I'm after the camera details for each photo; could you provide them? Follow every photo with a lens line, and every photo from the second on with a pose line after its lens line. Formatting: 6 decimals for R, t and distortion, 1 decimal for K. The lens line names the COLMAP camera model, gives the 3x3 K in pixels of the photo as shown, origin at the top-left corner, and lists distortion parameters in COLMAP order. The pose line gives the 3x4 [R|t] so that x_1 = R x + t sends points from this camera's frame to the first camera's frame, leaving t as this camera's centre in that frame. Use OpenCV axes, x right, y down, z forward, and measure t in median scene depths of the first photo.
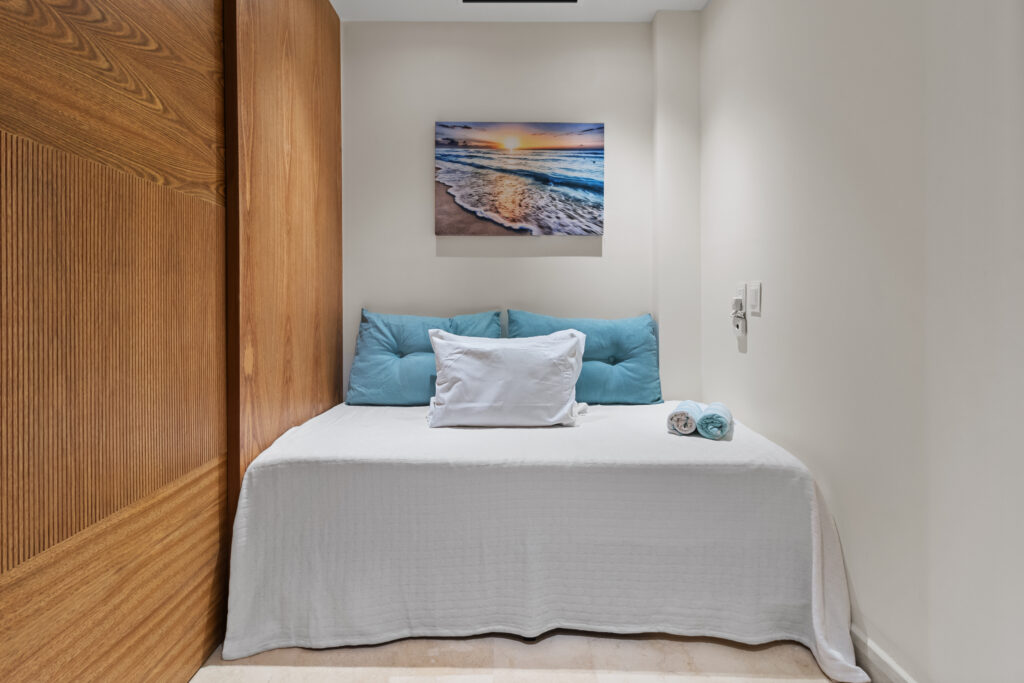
lens RADIAL K [[481.9, 0, 510.3], [0, 481.9, 306.8], [0, 0, 1]] dist [-0.000703, -0.000134]
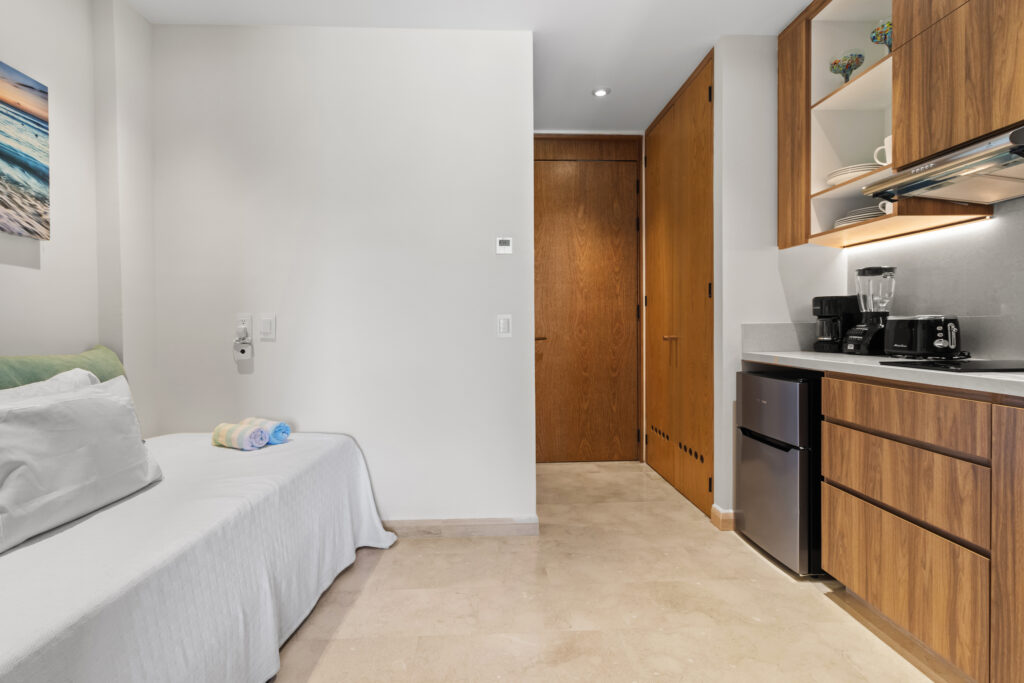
lens RADIAL K [[488.0, 0, 512.0], [0, 488.0, 341.5], [0, 0, 1]] dist [0.000292, -0.000351]
pose [[-0.048263, -0.028093, 0.998439, -0.586070], [0.021554, 0.999342, 0.029161, -0.002458], [-0.998602, 0.022928, -0.047626, 0.339905]]
